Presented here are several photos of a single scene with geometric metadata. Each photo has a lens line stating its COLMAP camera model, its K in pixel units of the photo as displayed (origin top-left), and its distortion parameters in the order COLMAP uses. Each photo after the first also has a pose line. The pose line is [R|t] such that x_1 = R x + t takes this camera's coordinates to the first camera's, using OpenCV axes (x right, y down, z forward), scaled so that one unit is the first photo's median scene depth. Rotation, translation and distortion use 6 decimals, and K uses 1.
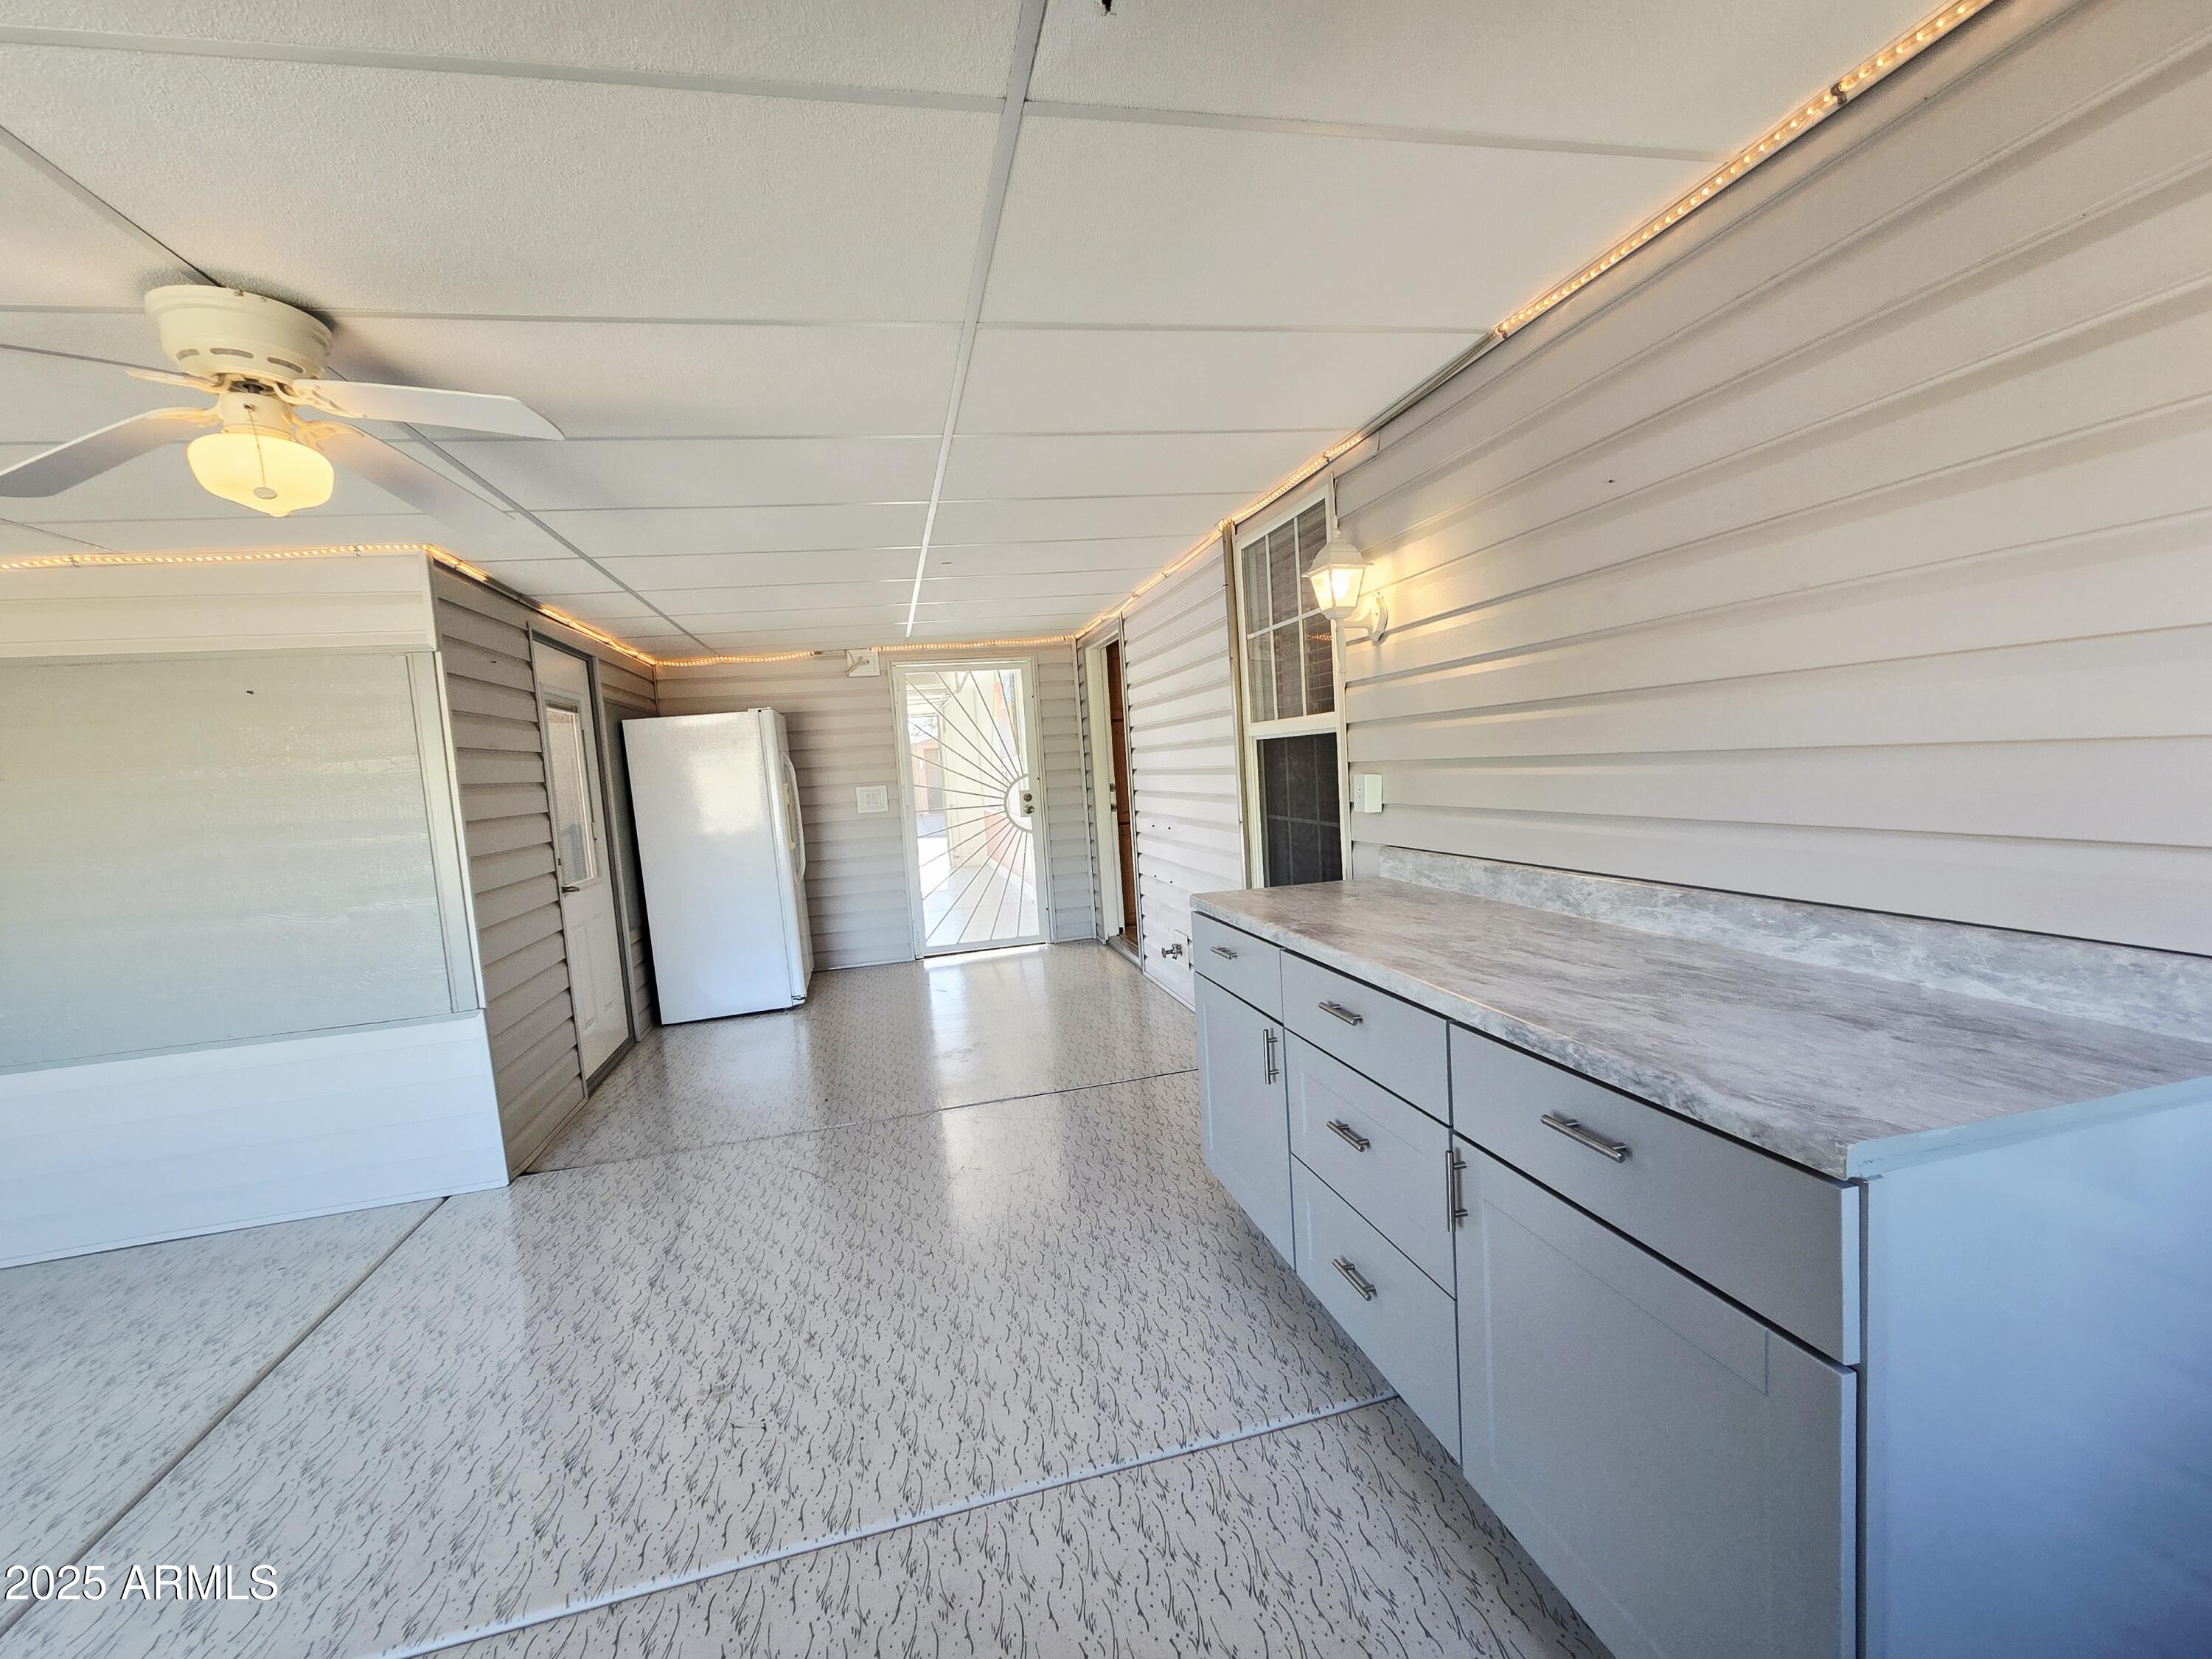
lens RADIAL K [[910.7, 0, 1105.5], [0, 910.7, 839.9], [0, 0, 1]] dist [-0.000447, 0.001501]
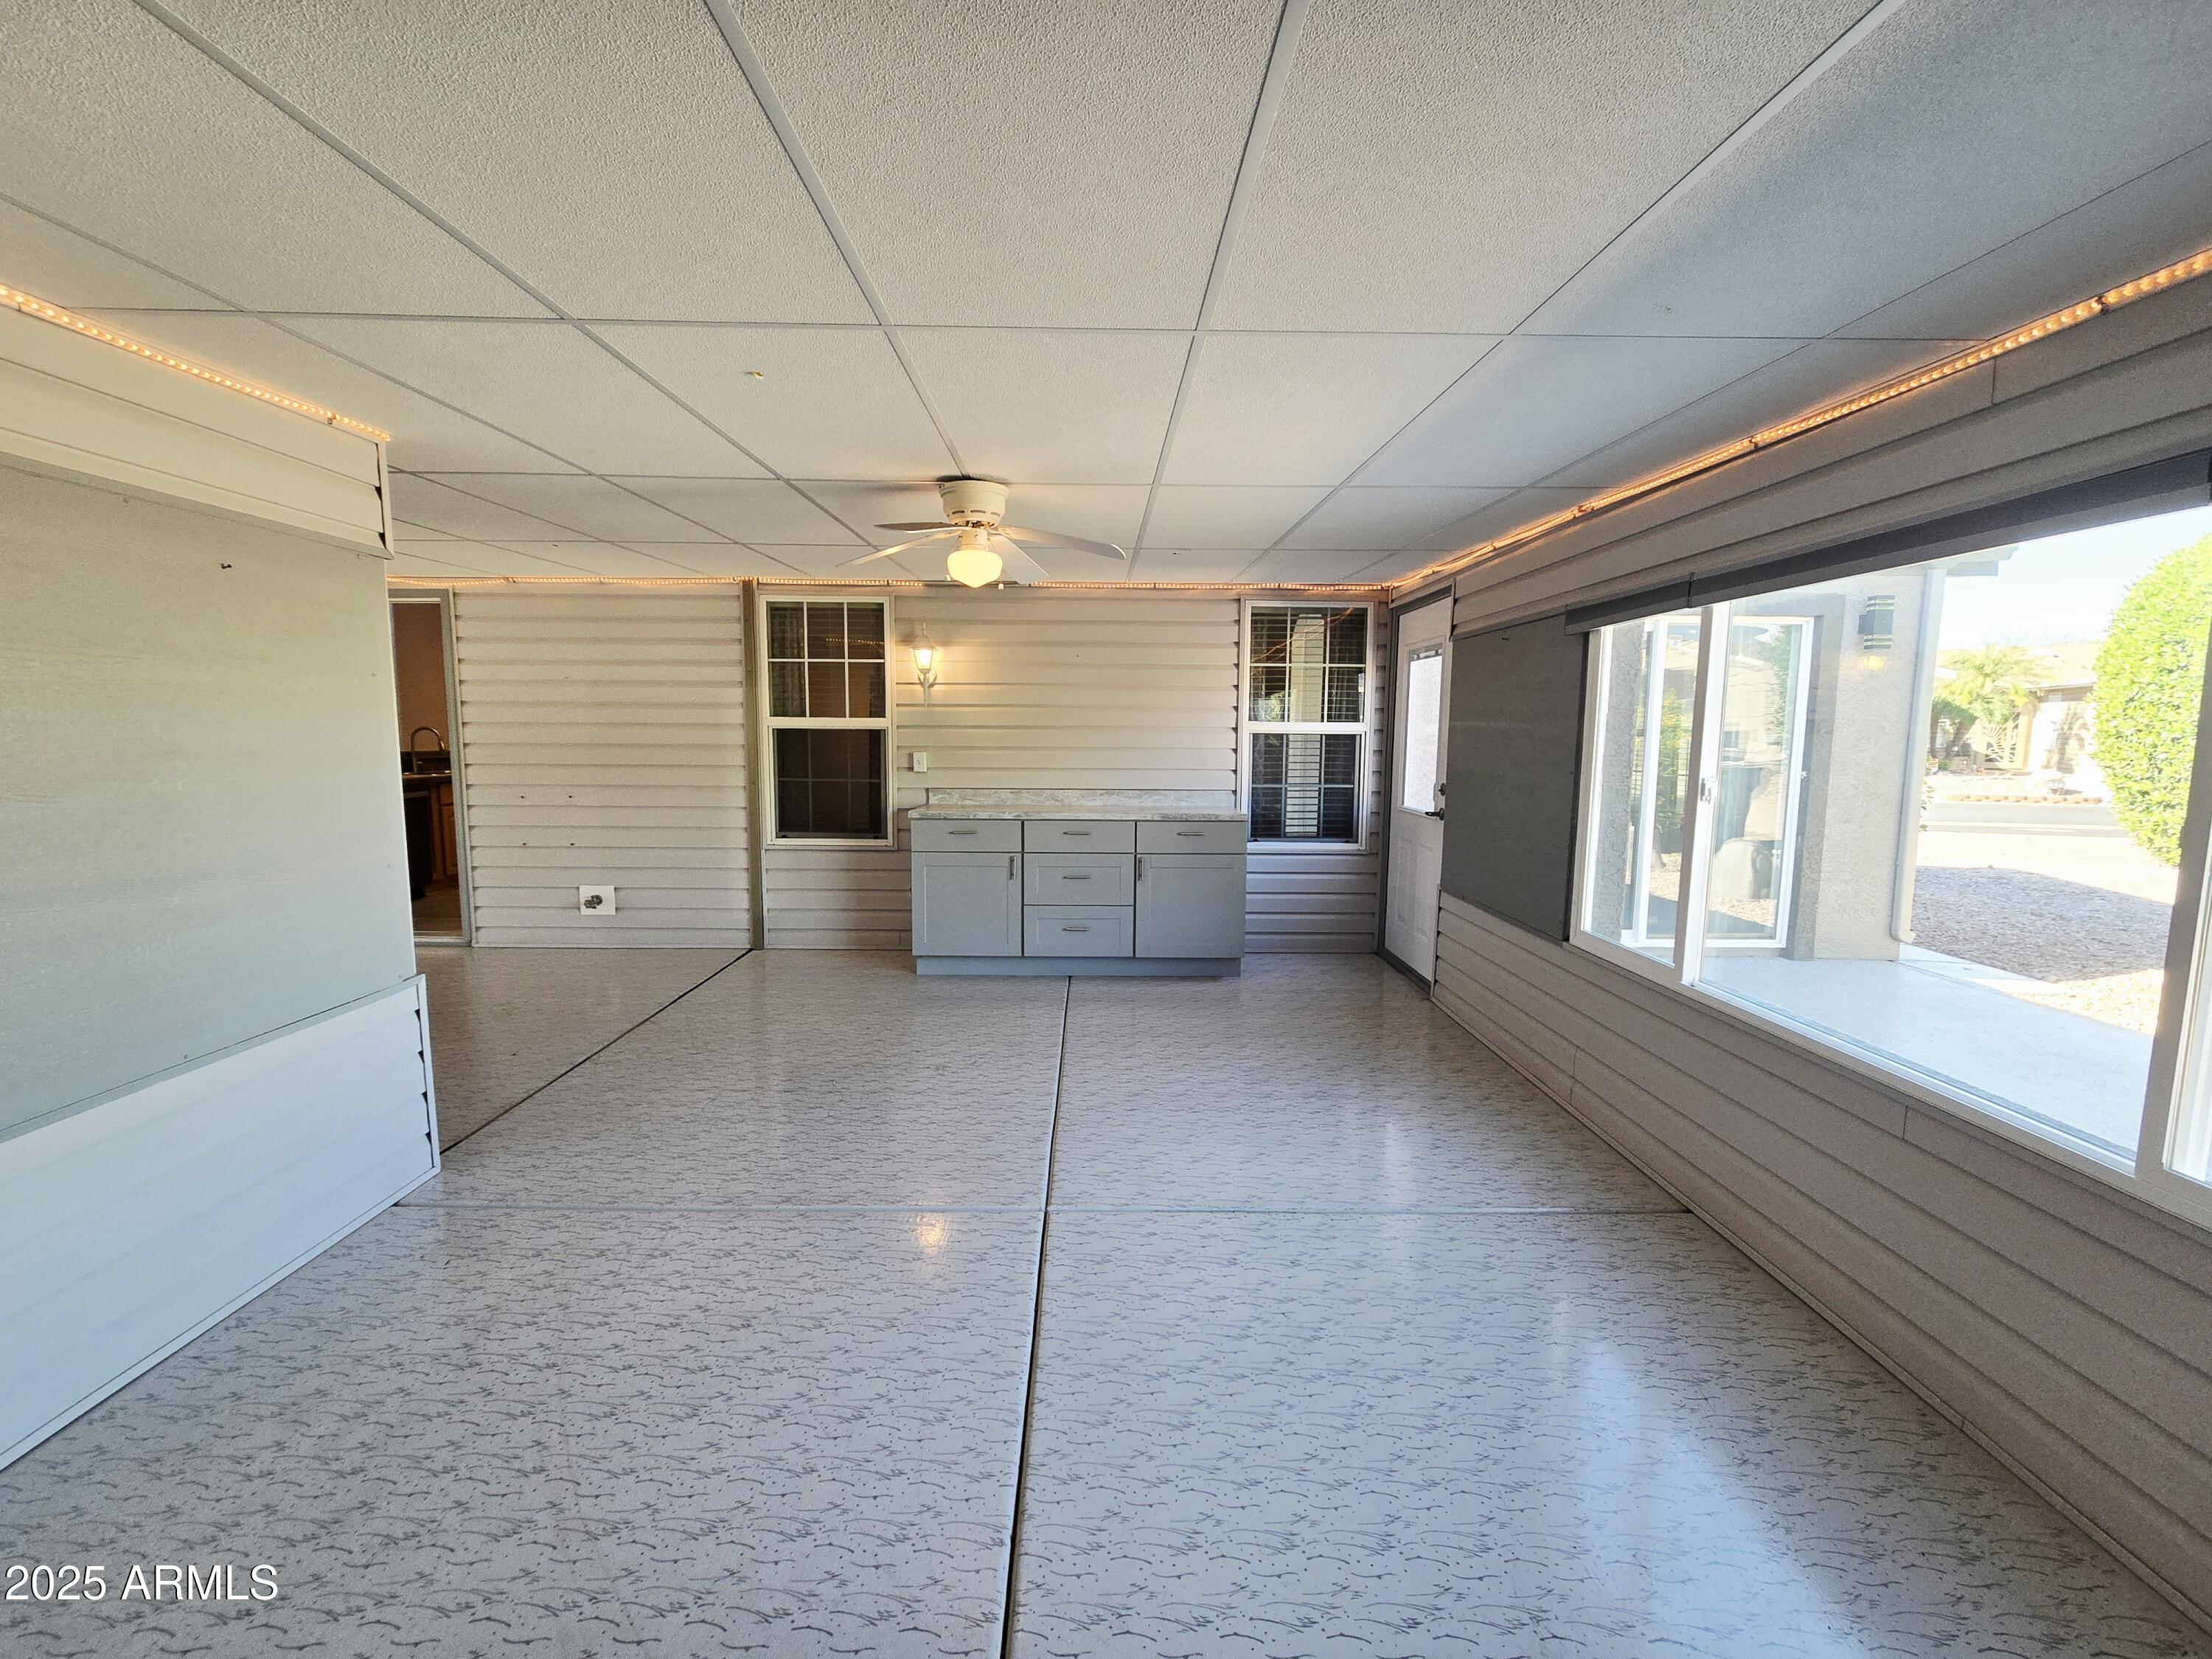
lens RADIAL K [[910.7, 0, 1111.9], [0, 910.7, 826.4], [0, 0, 1]] dist [-0.000447, 0.001501]
pose [[0.221173, -0.034283, 0.974632, -1.597465], [0.058321, 0.998058, 0.021872, 0.072245], [-0.973489, 0.052004, 0.222742, 0.166343]]
